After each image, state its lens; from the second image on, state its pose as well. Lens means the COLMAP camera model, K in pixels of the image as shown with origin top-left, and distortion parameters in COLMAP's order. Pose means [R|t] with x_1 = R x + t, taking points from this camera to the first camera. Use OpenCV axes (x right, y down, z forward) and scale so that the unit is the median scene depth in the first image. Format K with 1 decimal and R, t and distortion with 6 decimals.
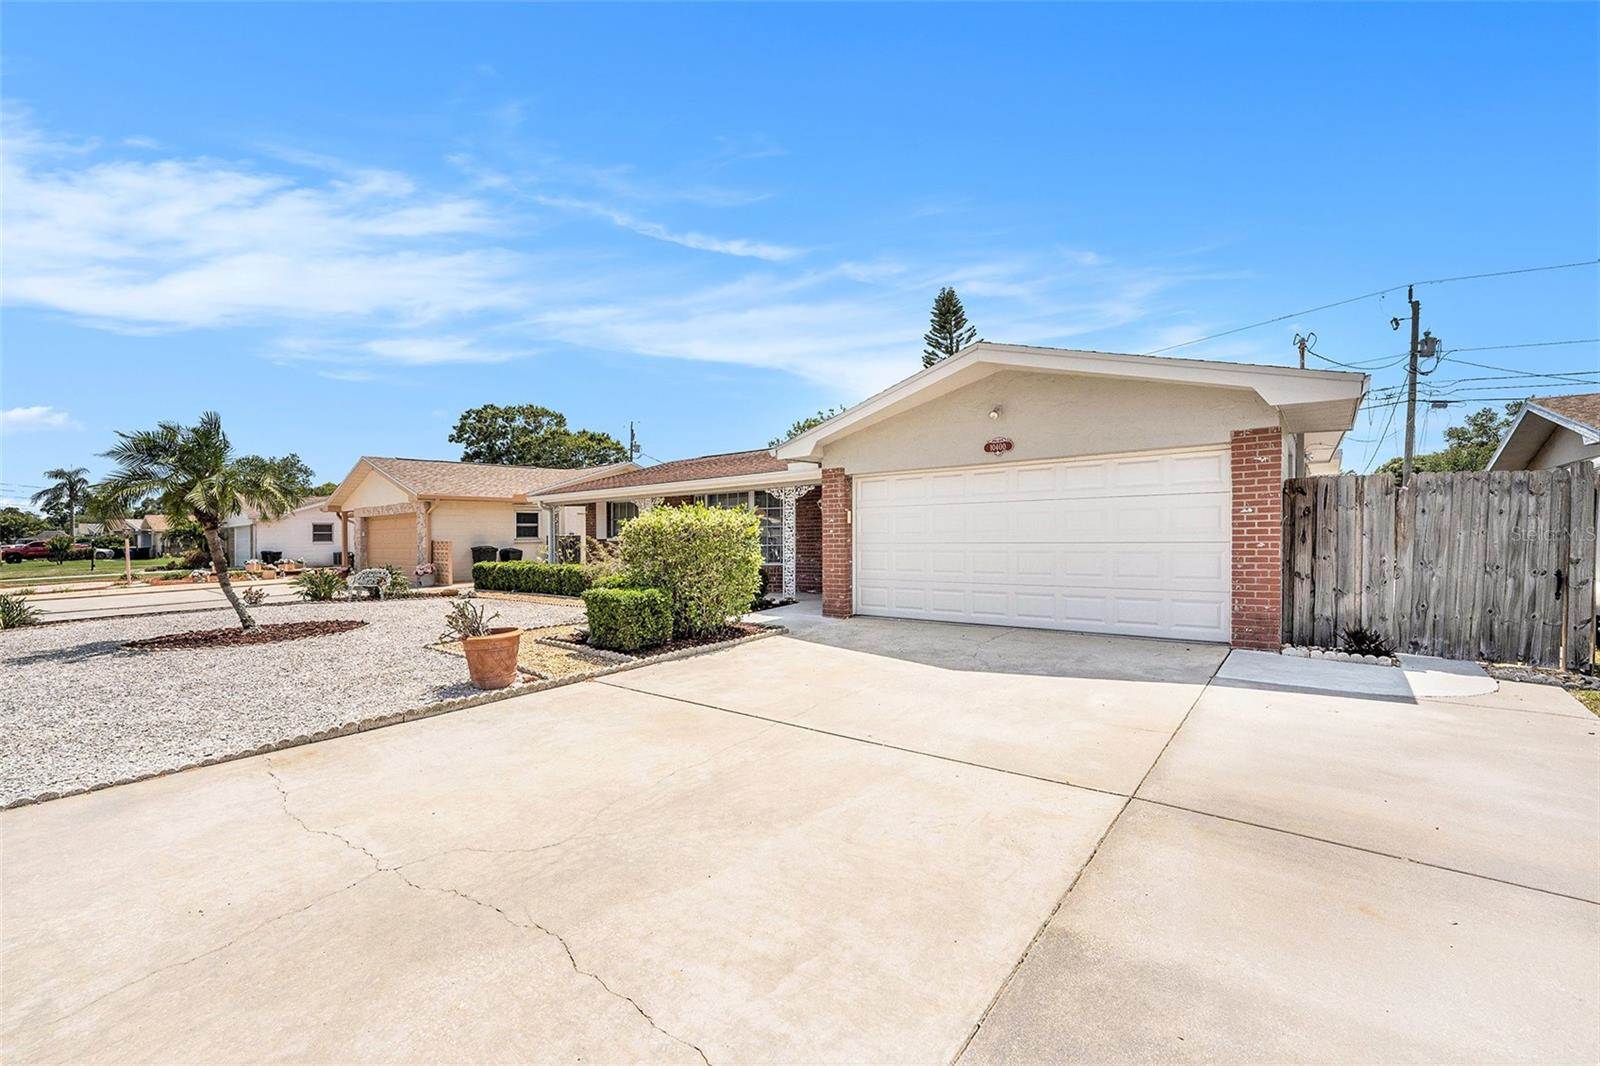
lens RADIAL K [[664.9, 0, 801.7], [0, 664.9, 571.0], [0, 0, 1]] dist [-0.073898, 0.000156]
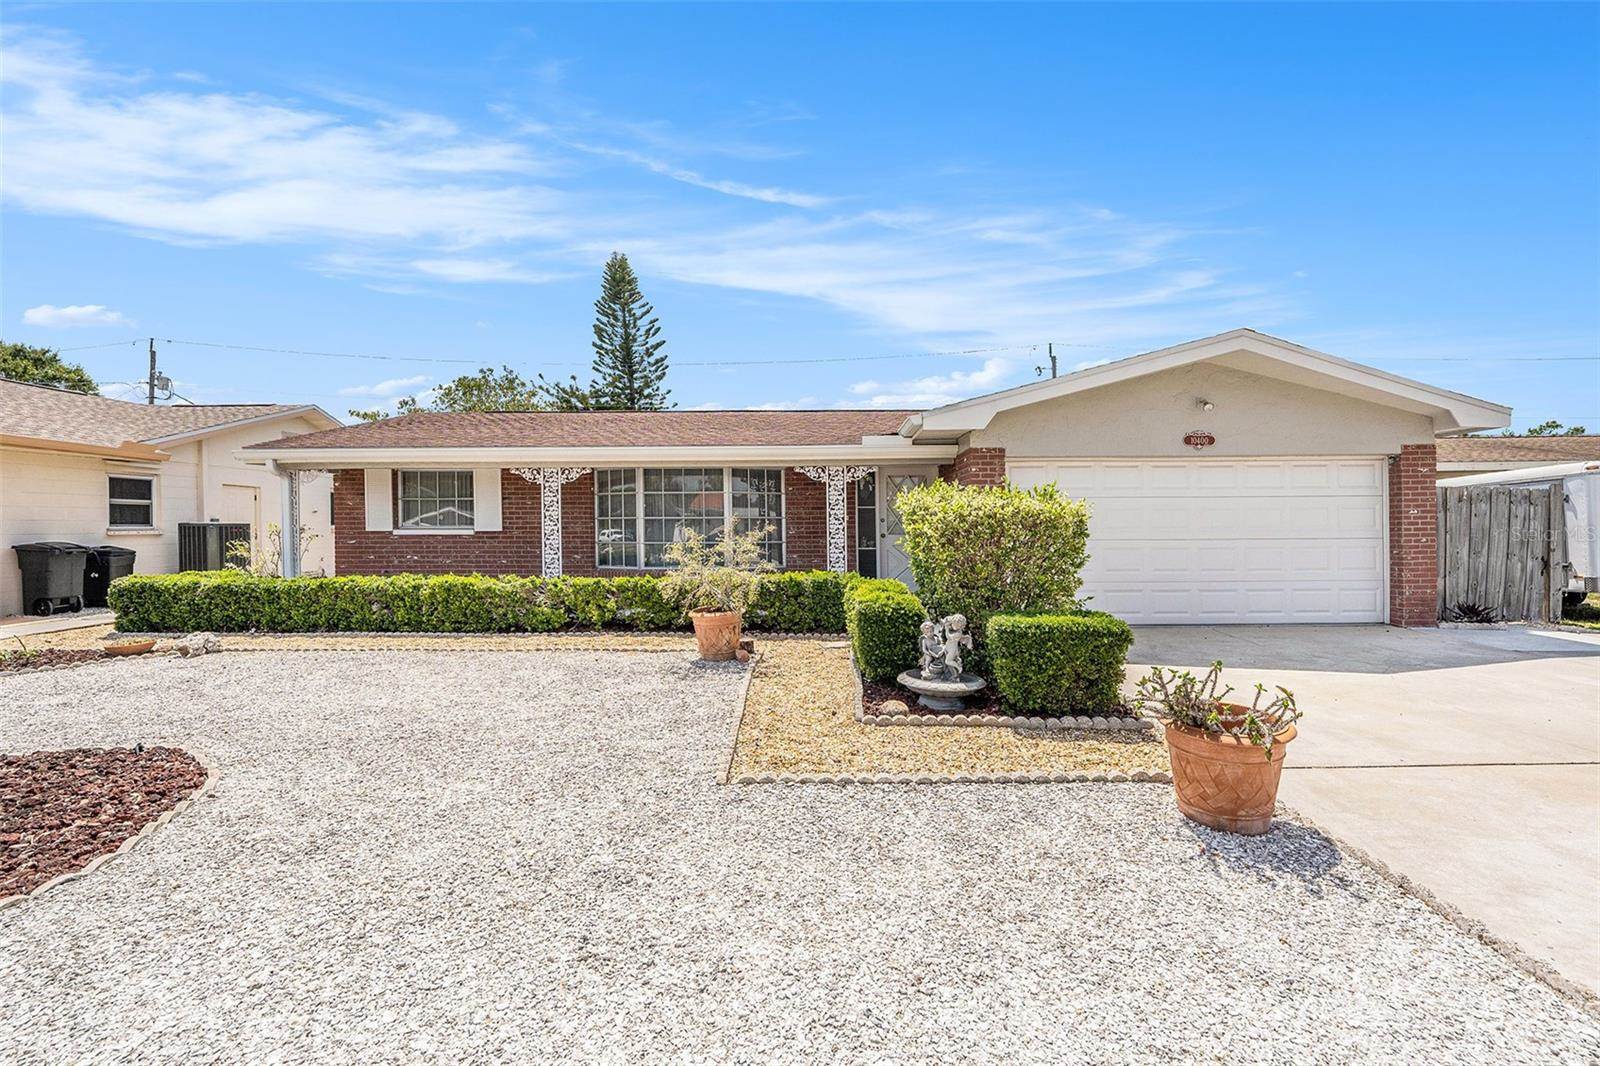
lens RADIAL K [[669.5, 0, 800.4], [0, 669.5, 539.2], [0, 0, 1]] dist [-0.023082, -0.000096]
pose [[0.775683, 0.005604, 0.631098, -0.554374], [0.024227, 0.998959, -0.038649, -0.013004], [-0.630658, 0.045269, 0.774740, 0.438184]]
